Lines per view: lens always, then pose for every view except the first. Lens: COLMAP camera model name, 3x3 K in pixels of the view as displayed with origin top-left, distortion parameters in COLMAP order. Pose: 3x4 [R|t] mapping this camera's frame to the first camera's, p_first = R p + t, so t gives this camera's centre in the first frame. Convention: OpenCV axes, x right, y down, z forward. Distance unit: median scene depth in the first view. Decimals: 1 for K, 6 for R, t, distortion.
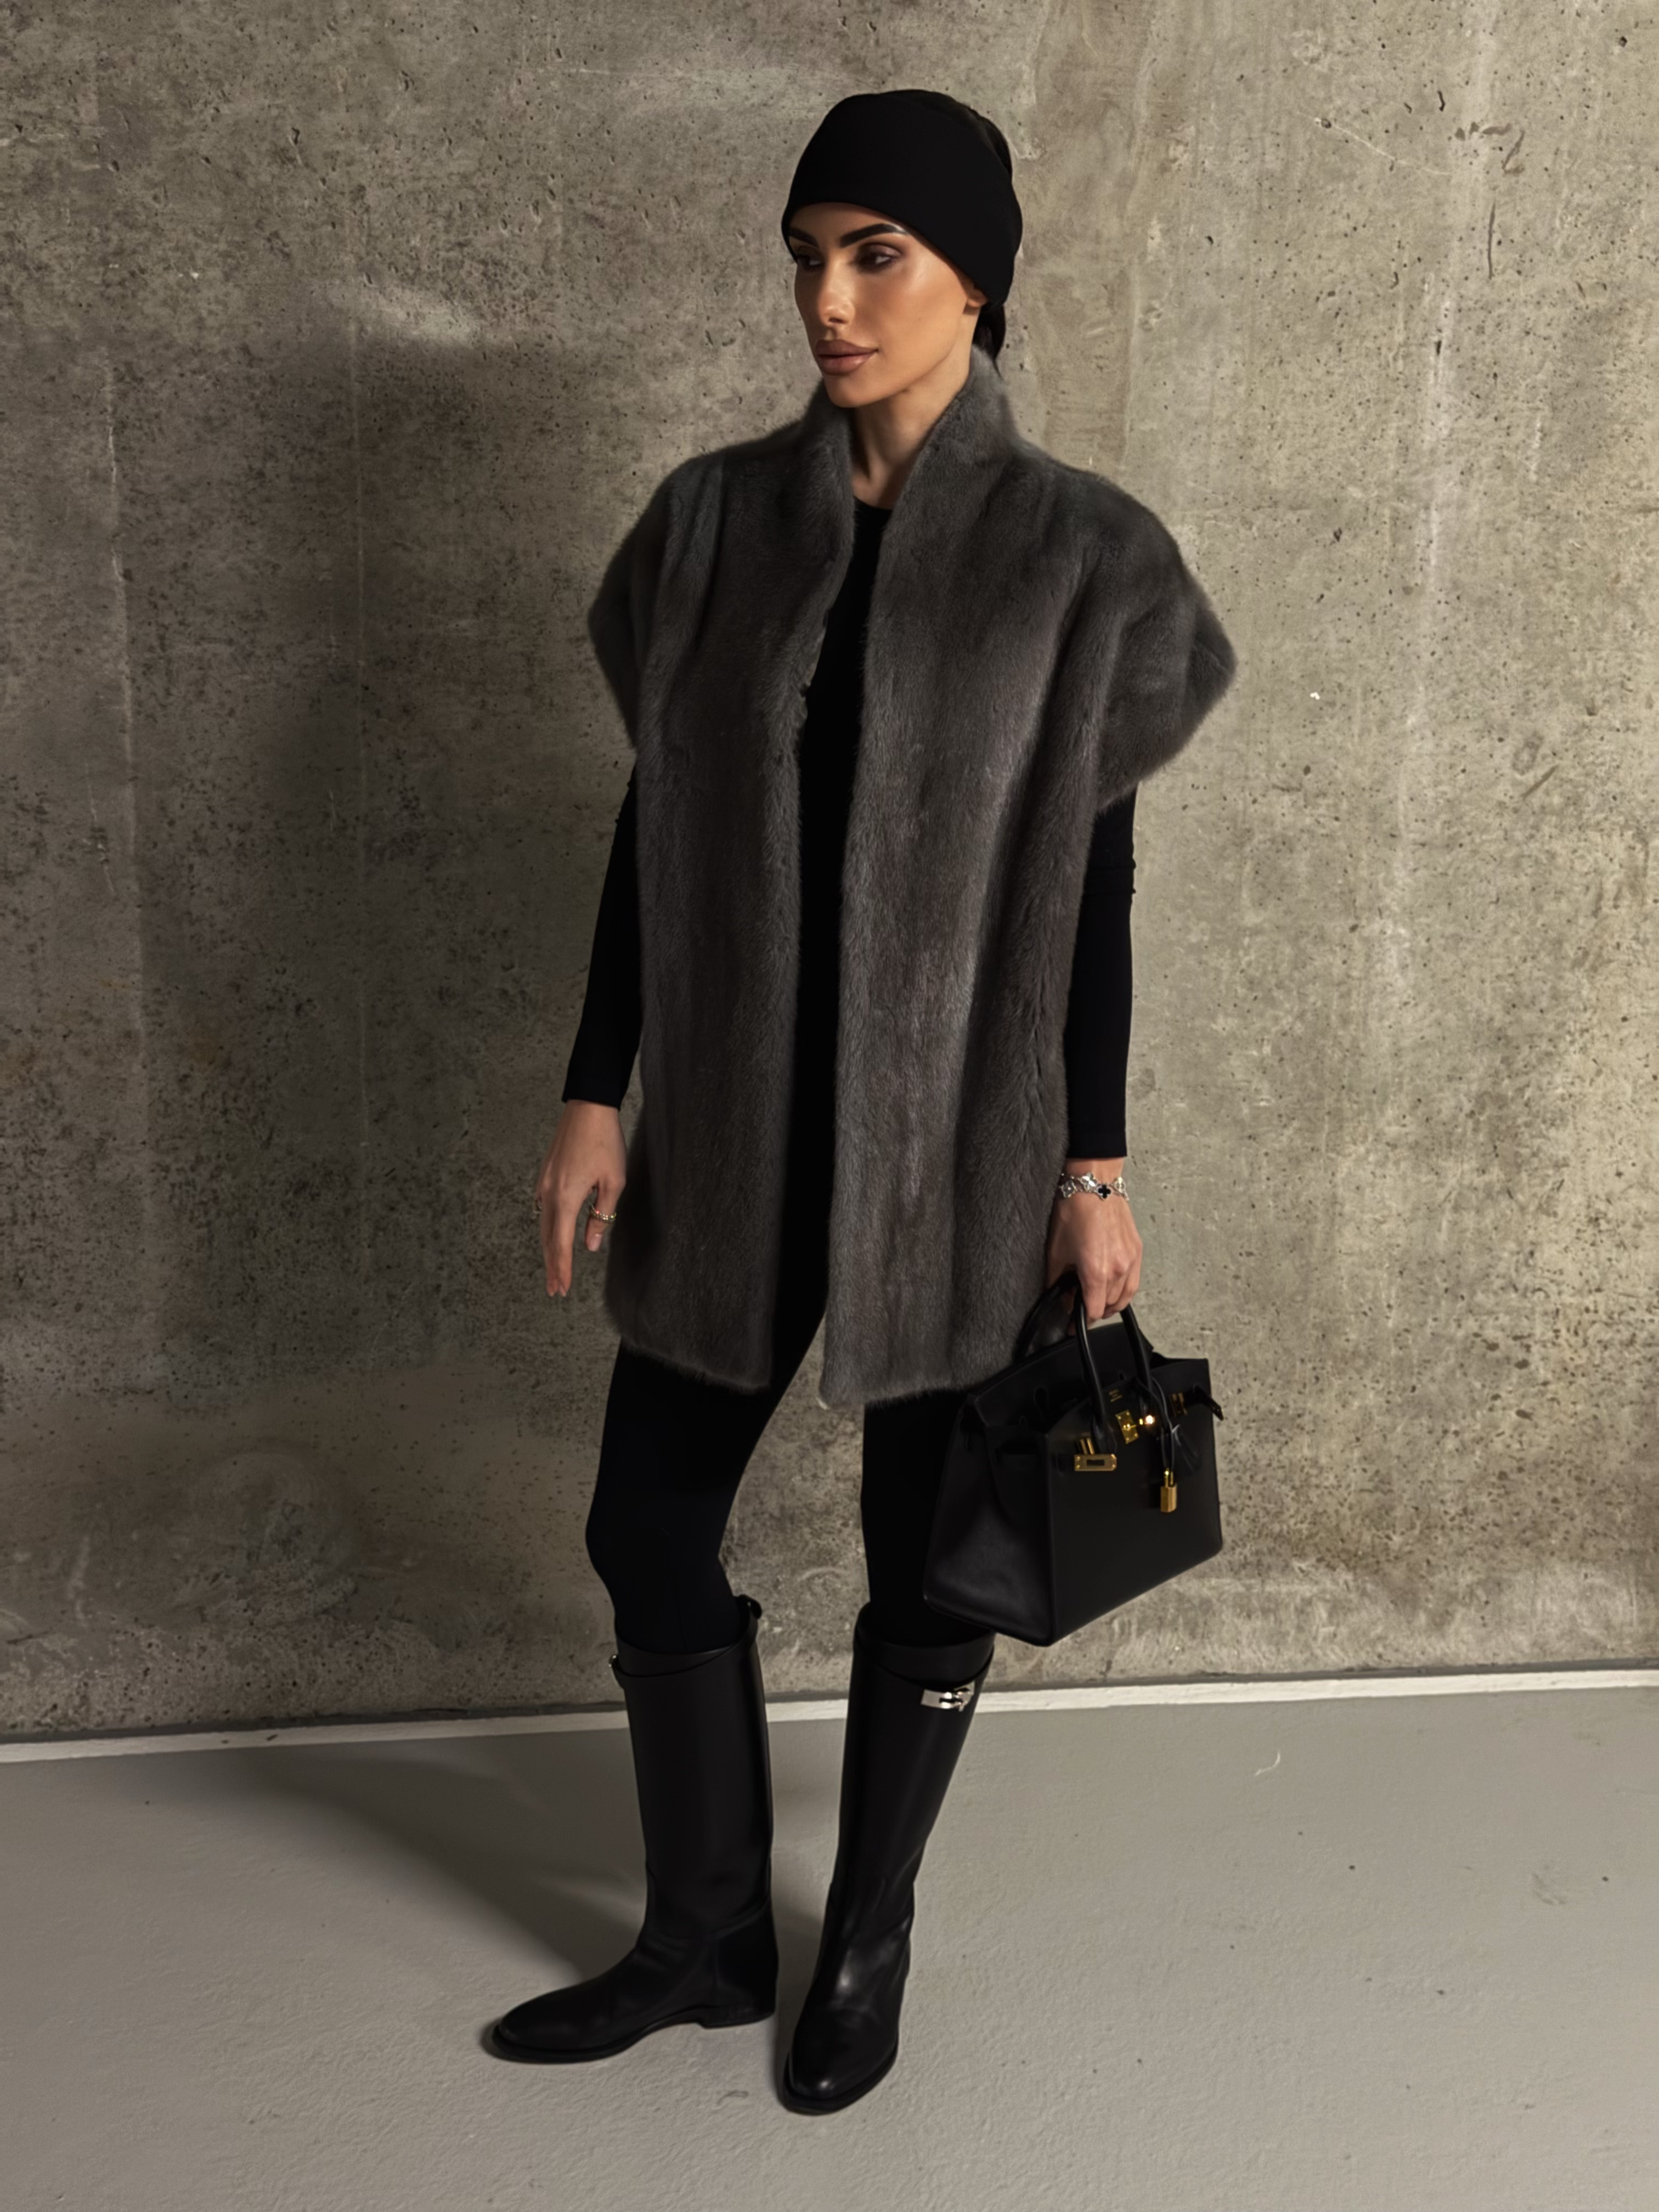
lens RADIAL K [[3075.8, 0, 836.1], [0, 3075.8, 1103.6], [0, 0, 1]] dist [0.103876, 0.000000]
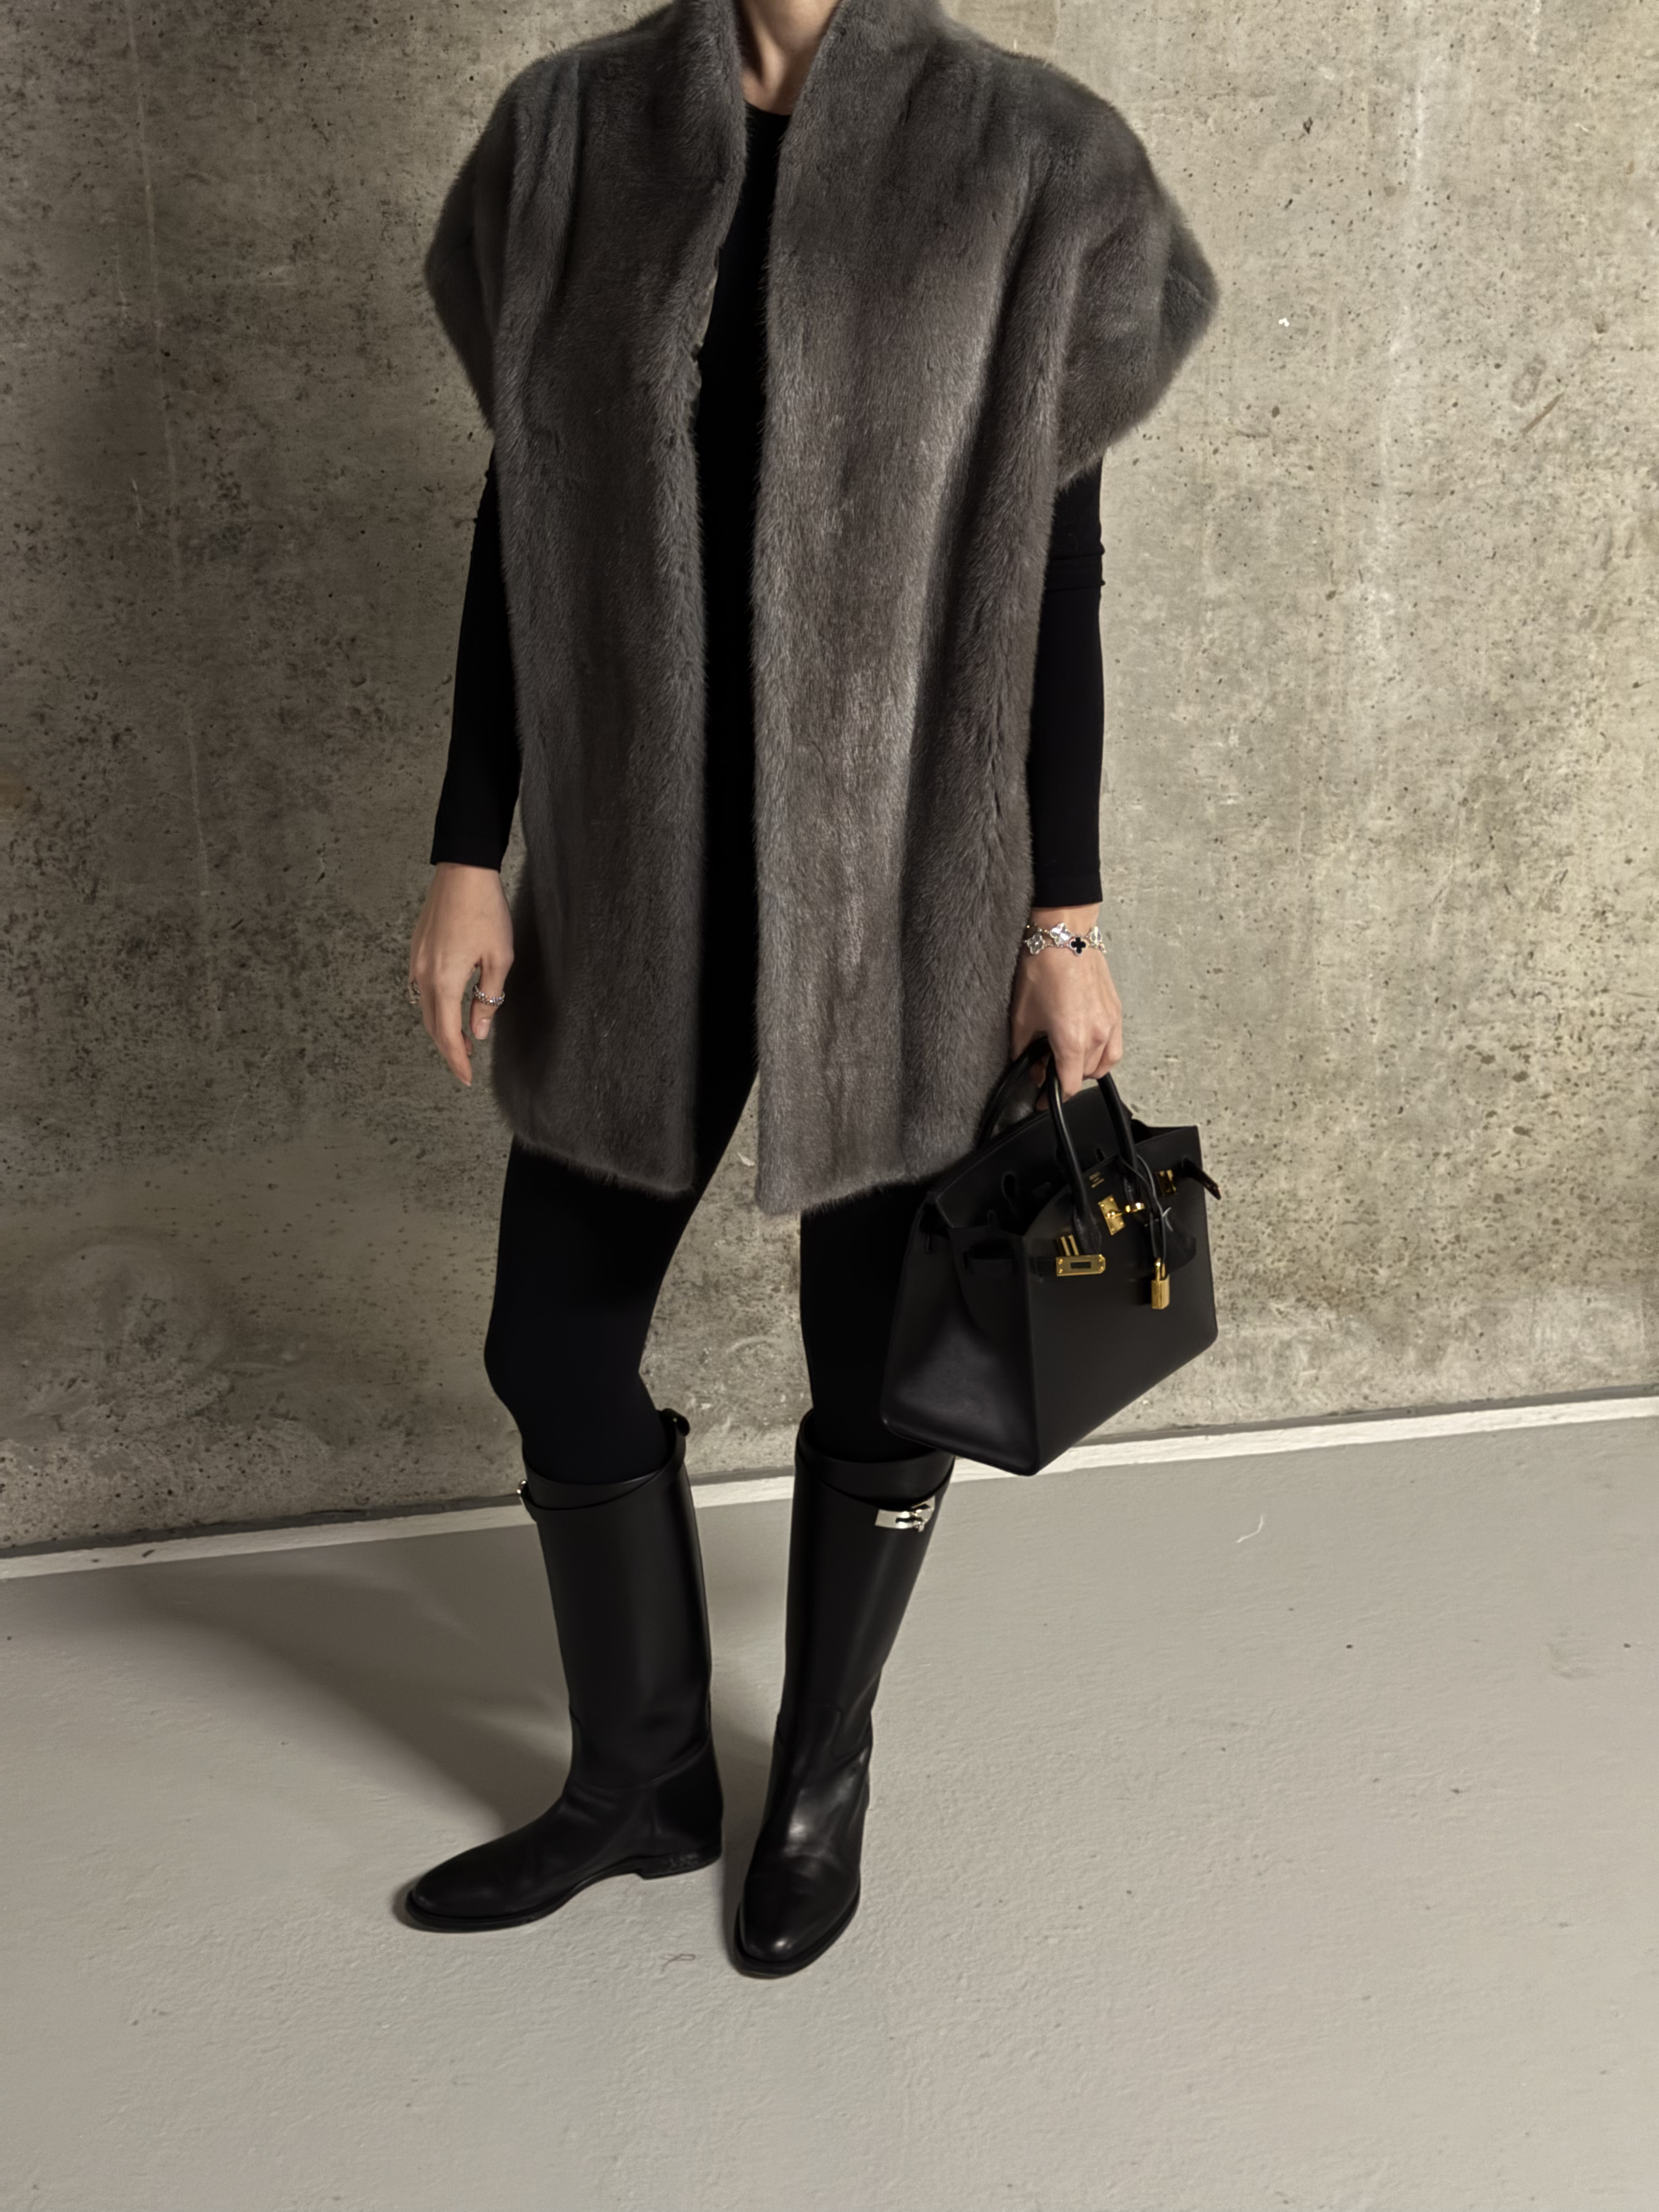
lens RADIAL K [[3075.8, 0, 831.5], [0, 3075.8, 1115.4], [0, 0, 1]] dist [0.103876, 0.000000]
pose [[0.998787, -0.042605, 0.024683, -0.000902], [0.039278, 0.991707, 0.122372, -0.023667], [-0.029692, -0.121255, 0.992177, 0.119707]]
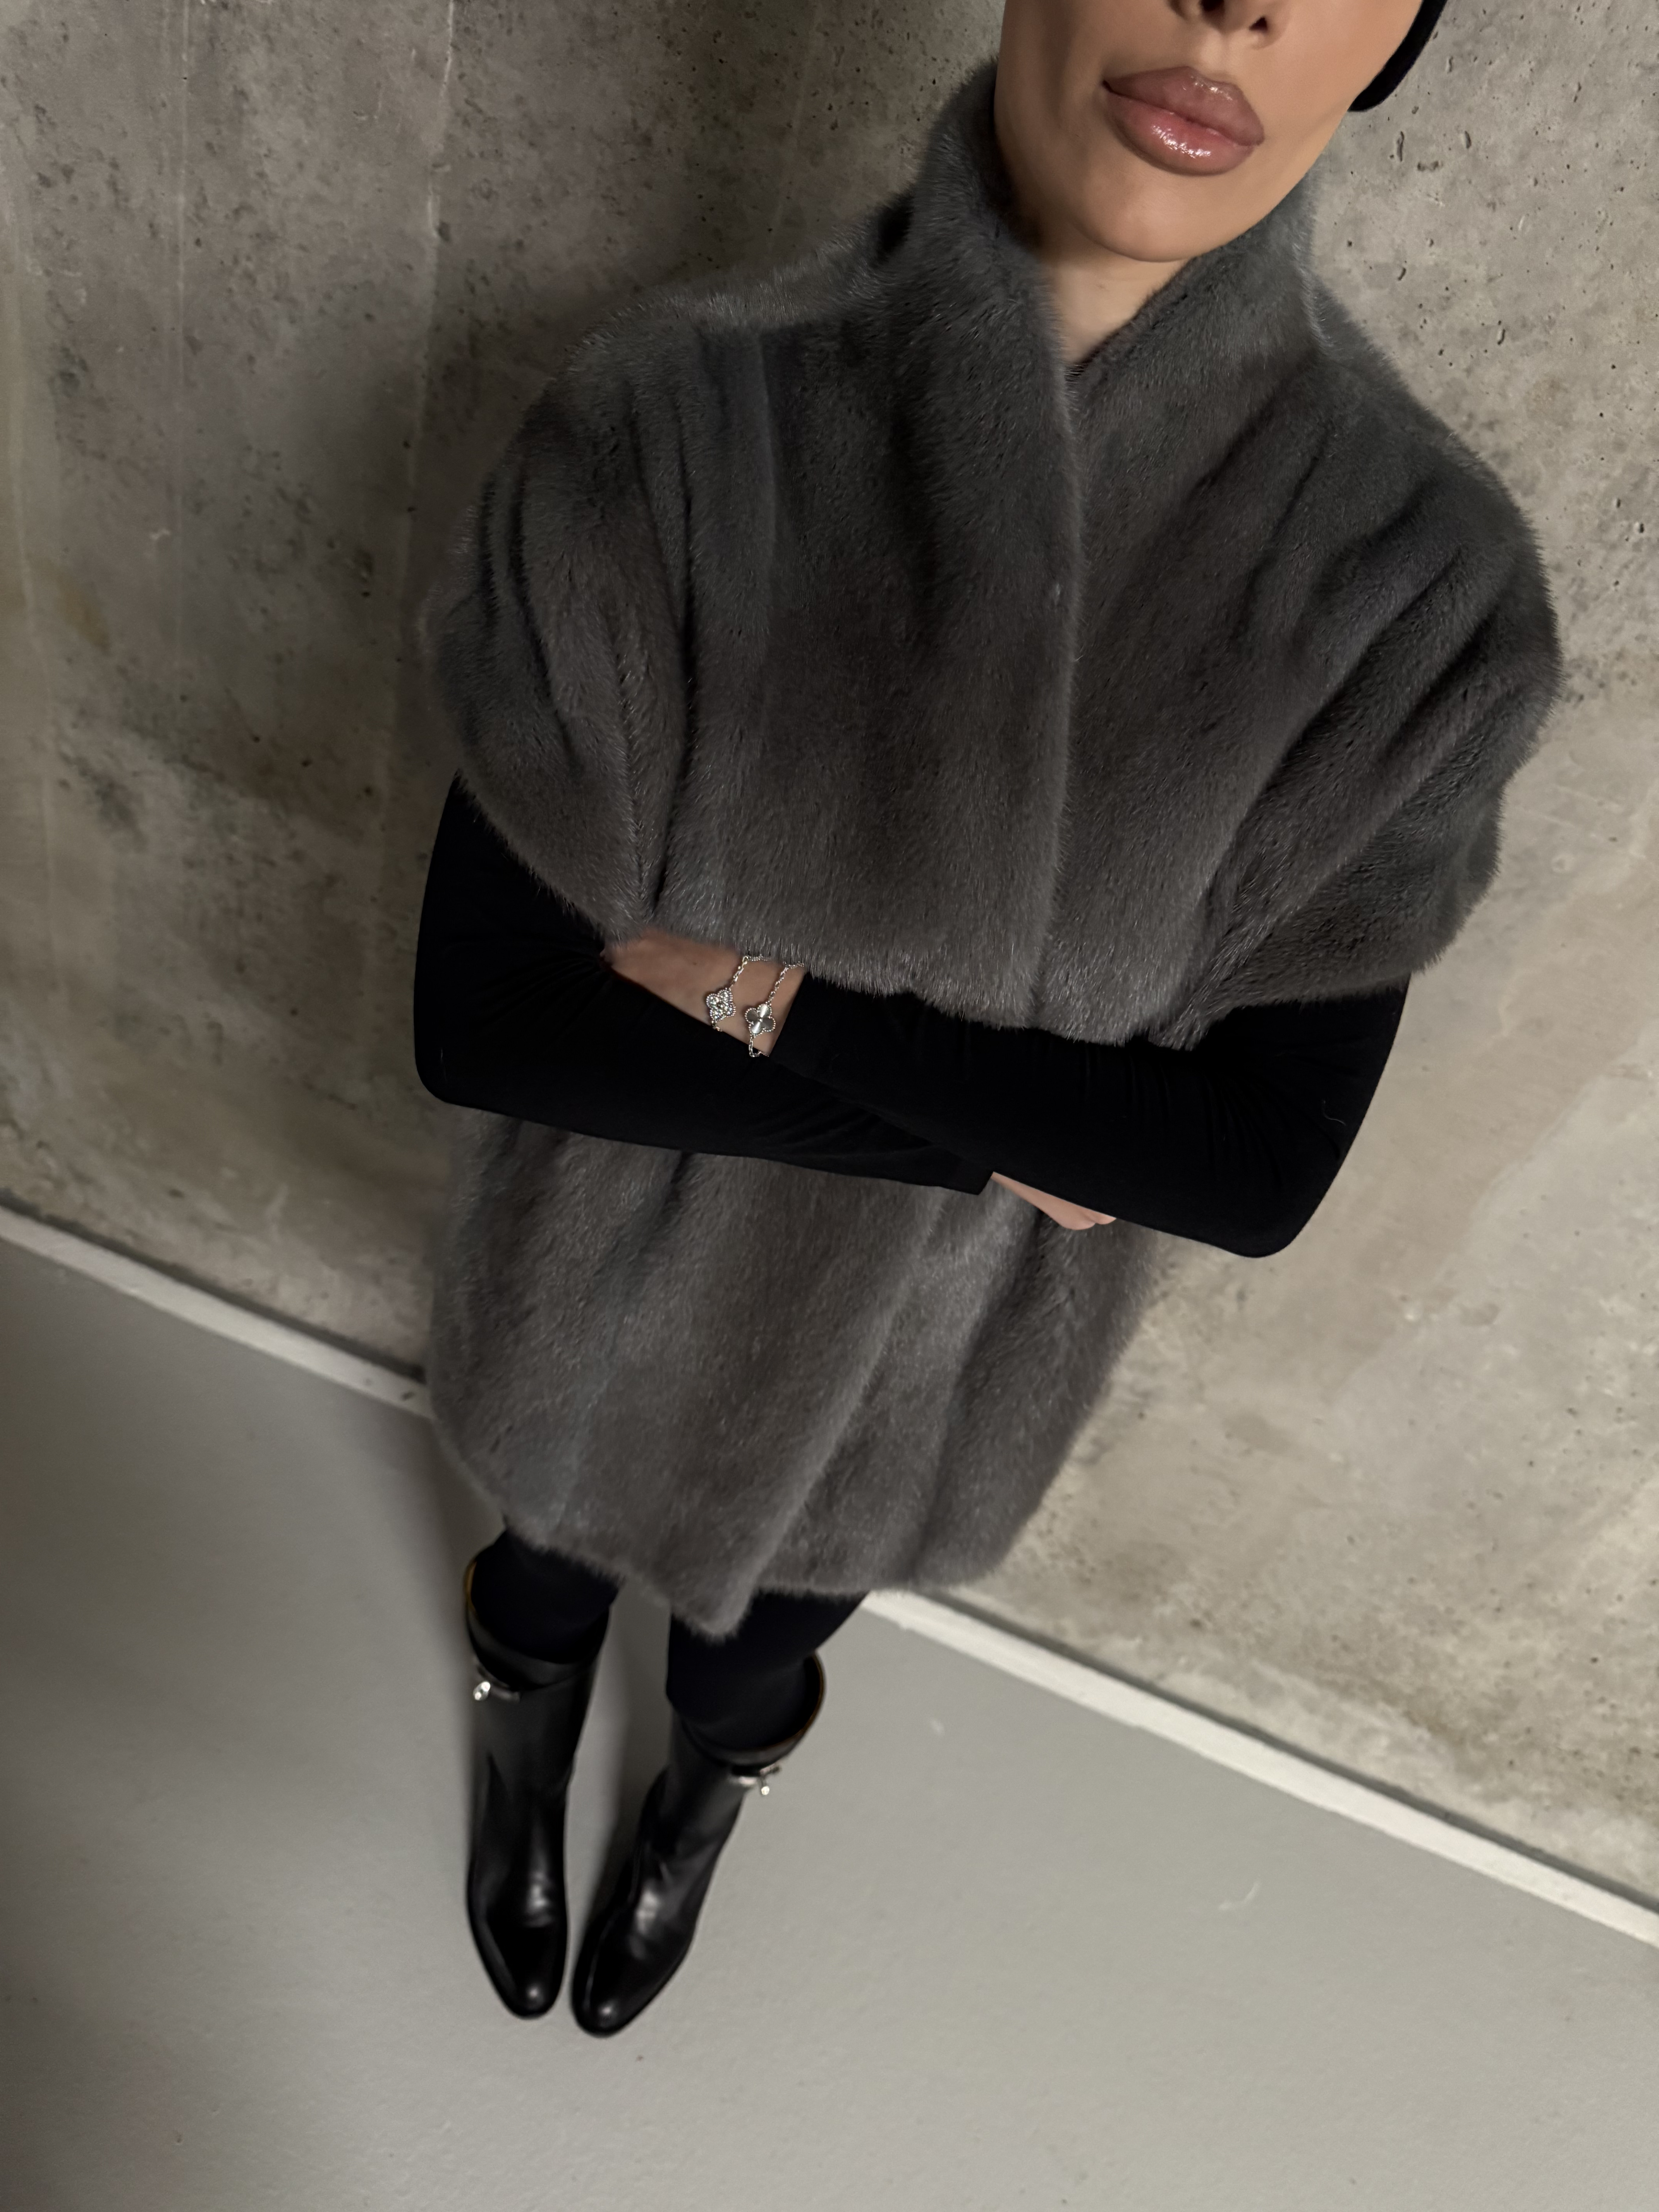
lens RADIAL K [[1573.5, 0, 839.8], [0, 1573.5, 1093.9], [0, 0, 1]] dist [0.005549, -0.021647]
pose [[0.874334, 0.453083, -0.173941, -0.001347], [-0.349567, 0.836543, 0.421898, -0.171695], [0.336664, -0.308076, 0.889802, 0.598218]]
